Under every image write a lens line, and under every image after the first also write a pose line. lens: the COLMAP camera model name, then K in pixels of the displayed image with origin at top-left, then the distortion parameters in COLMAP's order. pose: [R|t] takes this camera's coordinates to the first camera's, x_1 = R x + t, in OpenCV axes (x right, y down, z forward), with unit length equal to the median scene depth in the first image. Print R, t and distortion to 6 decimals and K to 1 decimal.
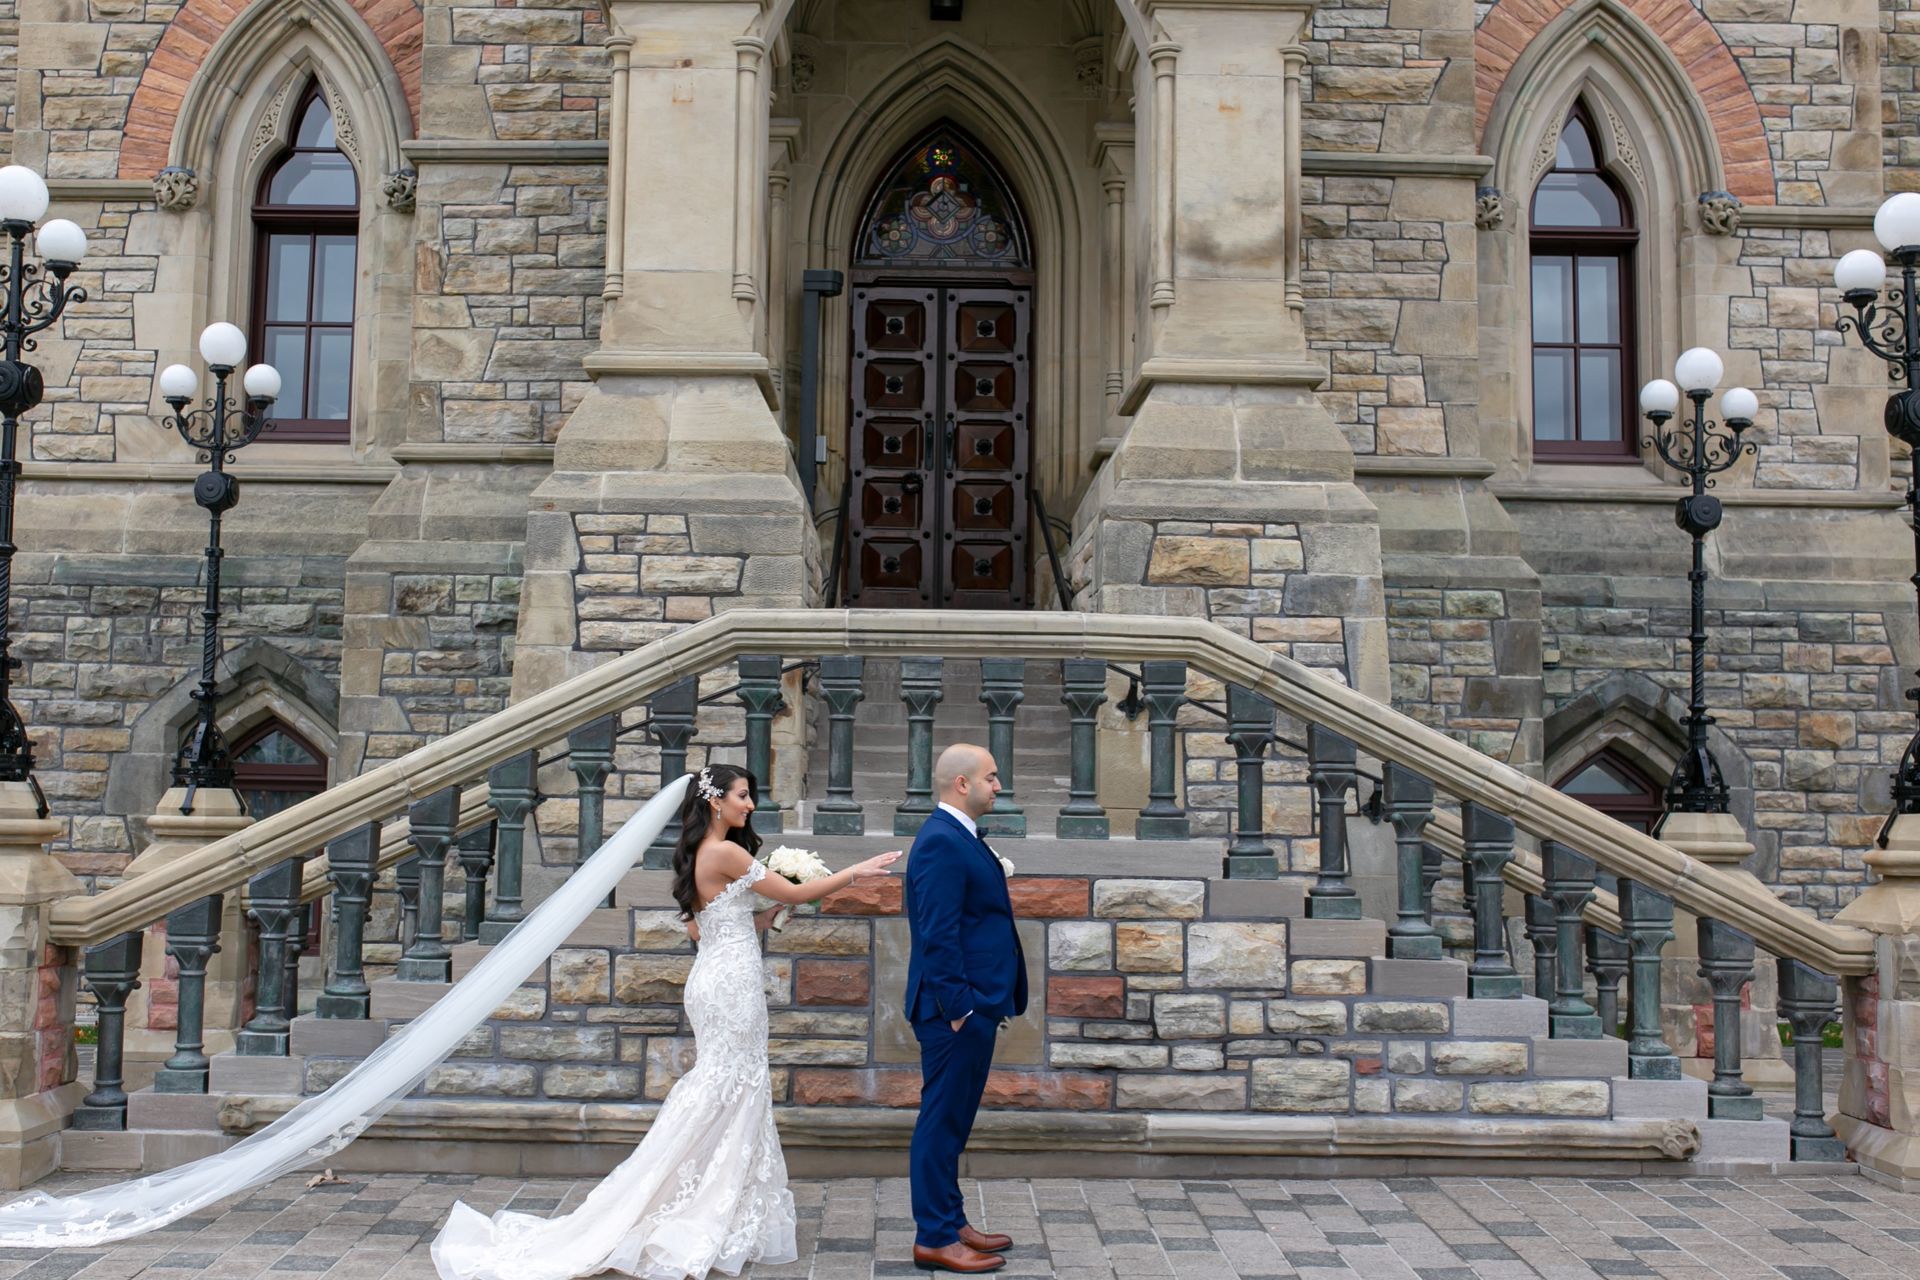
lens RADIAL K [[1986.8, 0, 884.7], [0, 1986.8, 645.5], [0, 0, 1]] dist [-0.055844, 0.042634]
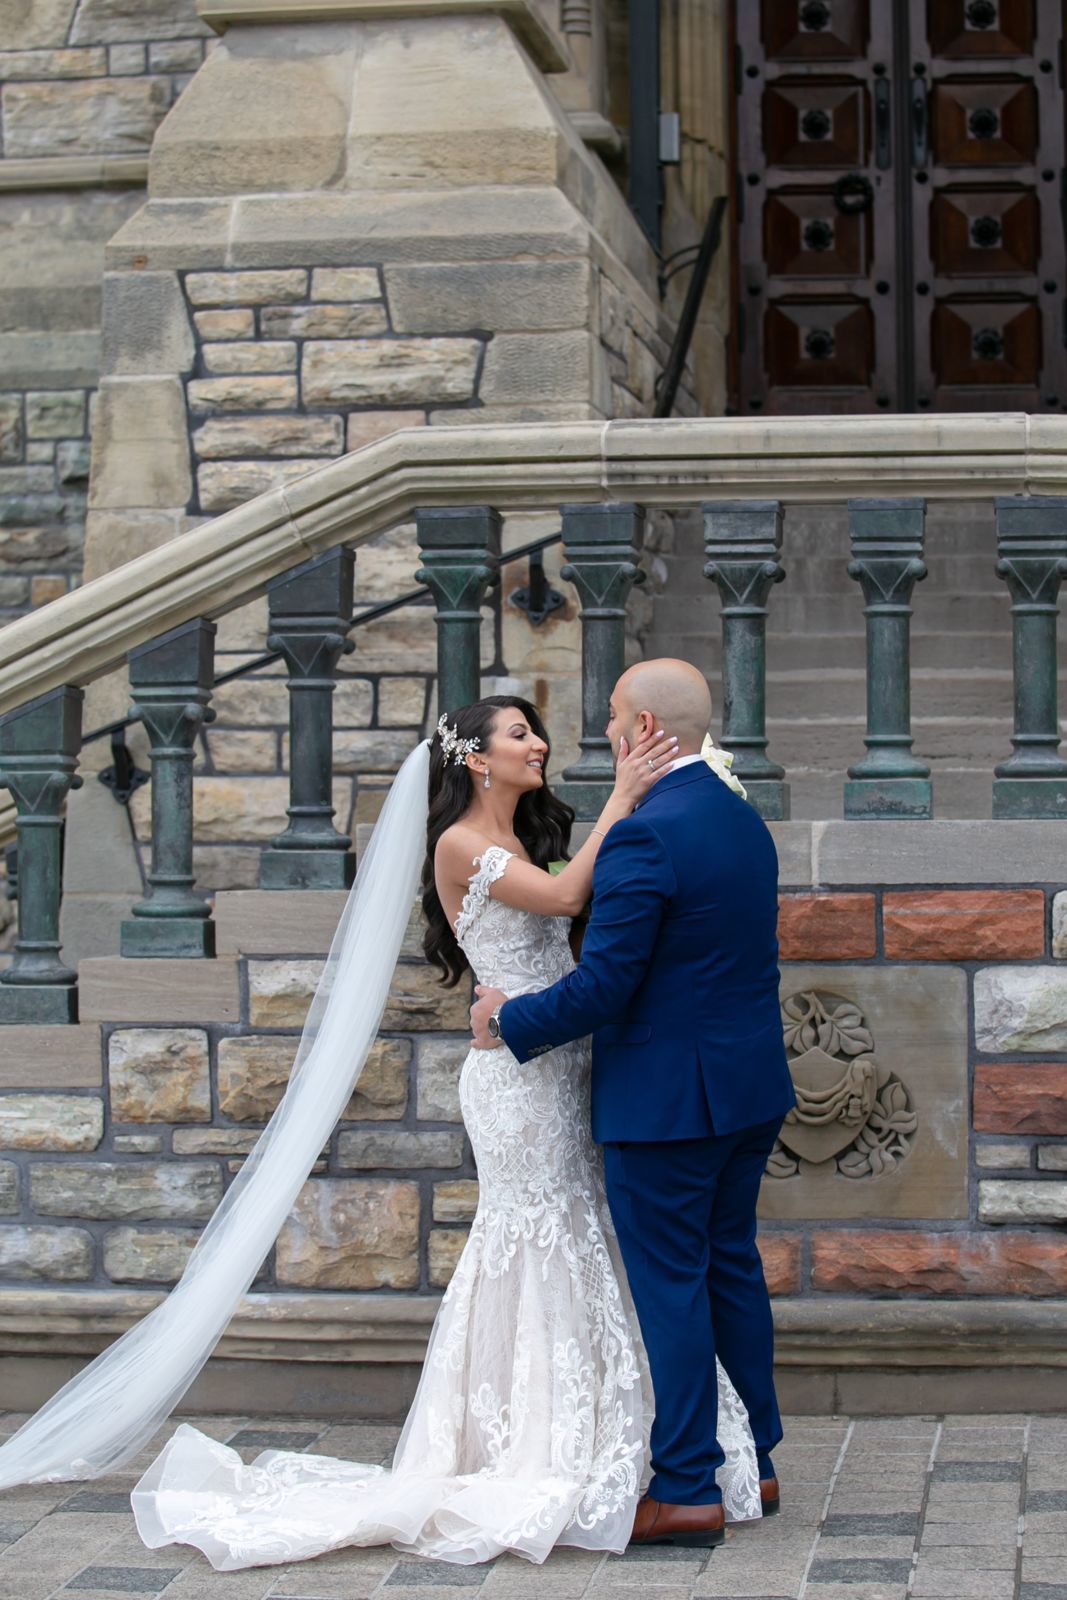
lens RADIAL K [[3781.2, 0, 533.5], [0, 3781.2, 800.0], [0, 0, 1]] dist [-0.312754, 0.101913]
pose [[0.991575, -0.022317, -0.127597, 0.074664], [0.031909, 0.996775, 0.073628, 0.007530], [0.125542, -0.077079, 0.989089, -0.050072]]
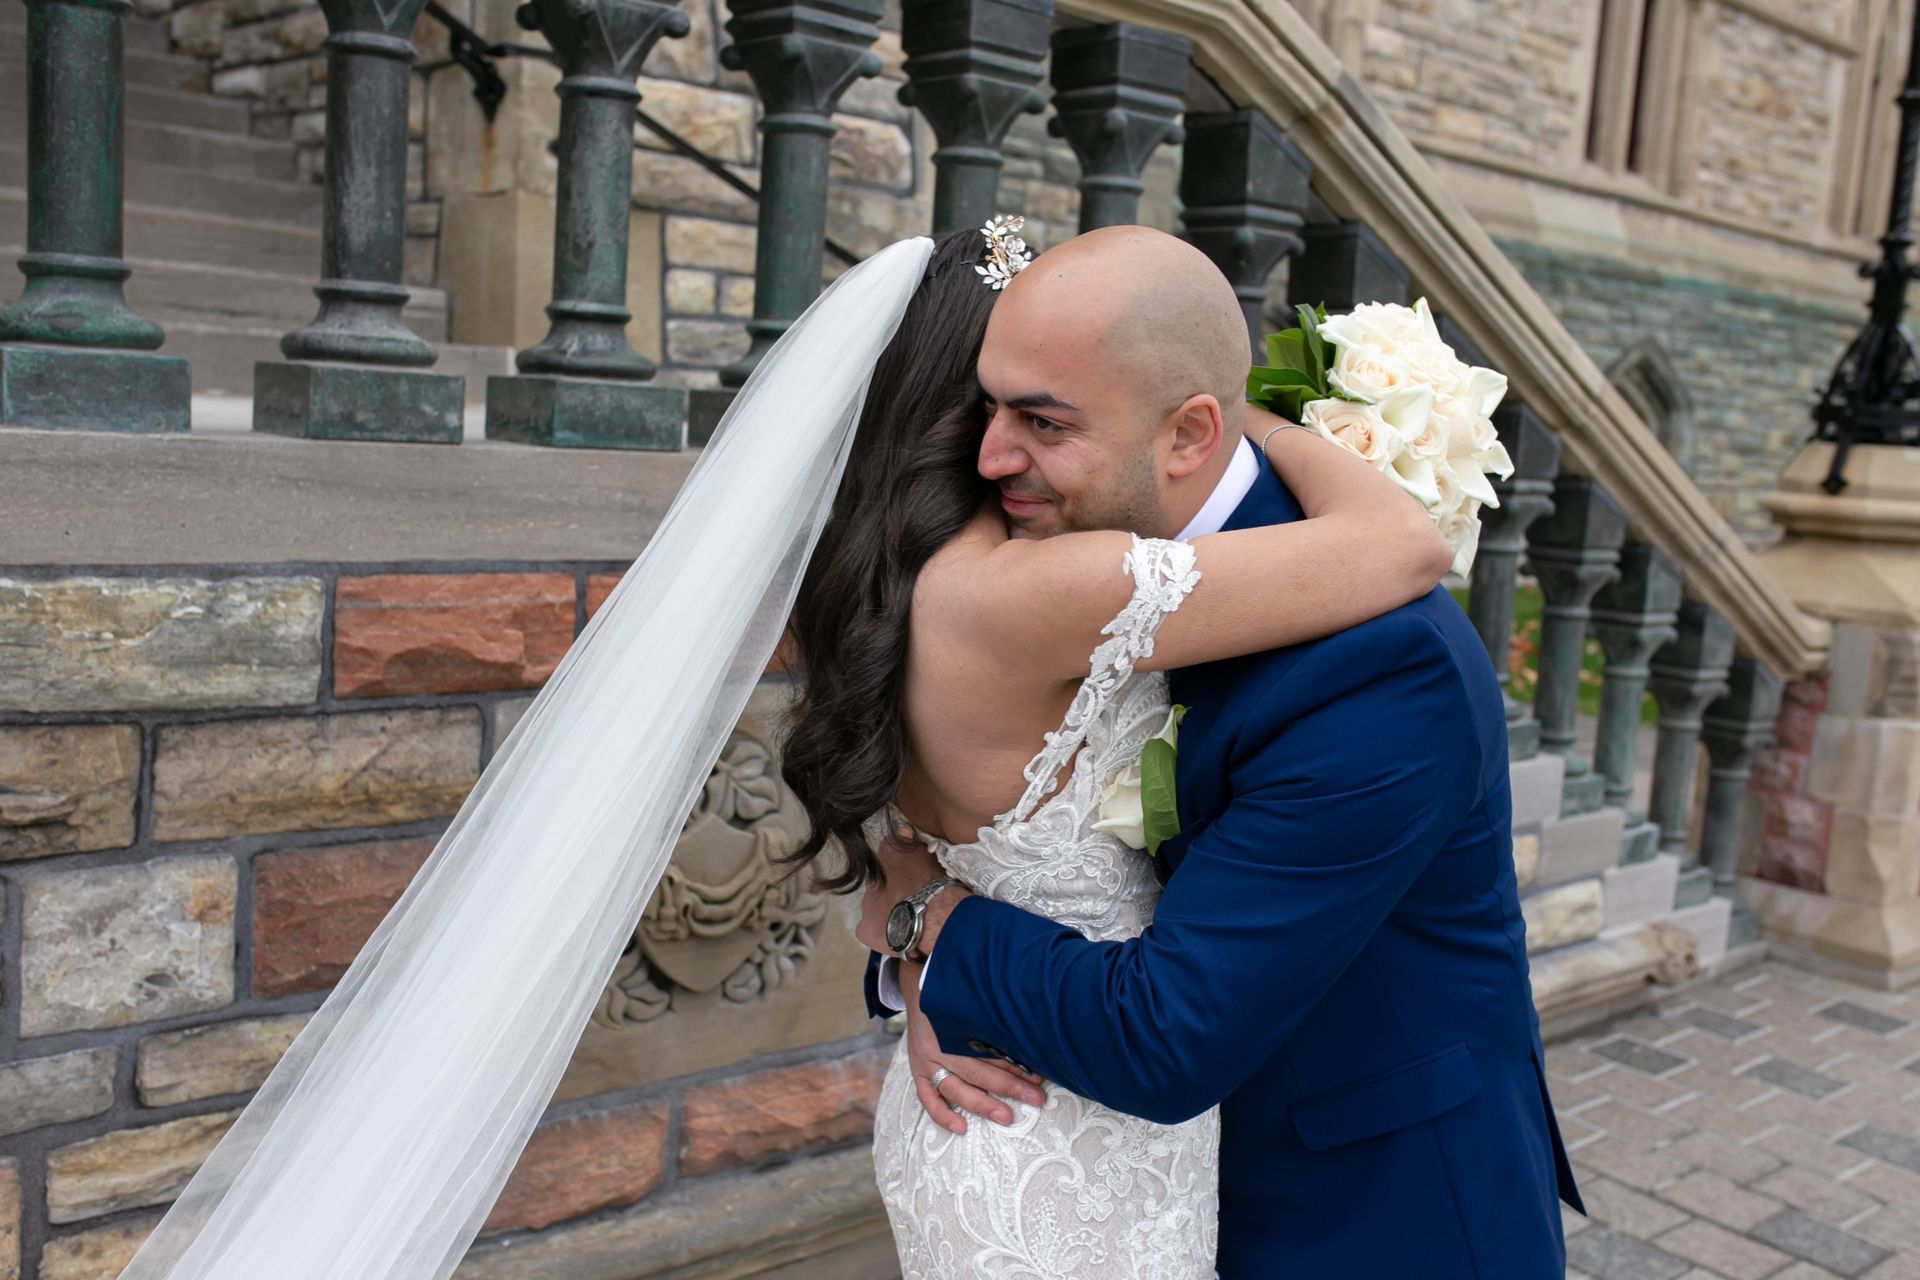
lens RADIAL K [[1849.2, 0, 960.0], [0, 1849.2, 640.0], [0, 0, 1]] dist [-0.054784, 0.071486]
pose [[0.743706, -0.051539, 0.666517, -0.115171], [-0.112647, 0.973105, 0.200939, 0.045837], [-0.658948, -0.224521, 0.717898, 0.573596]]
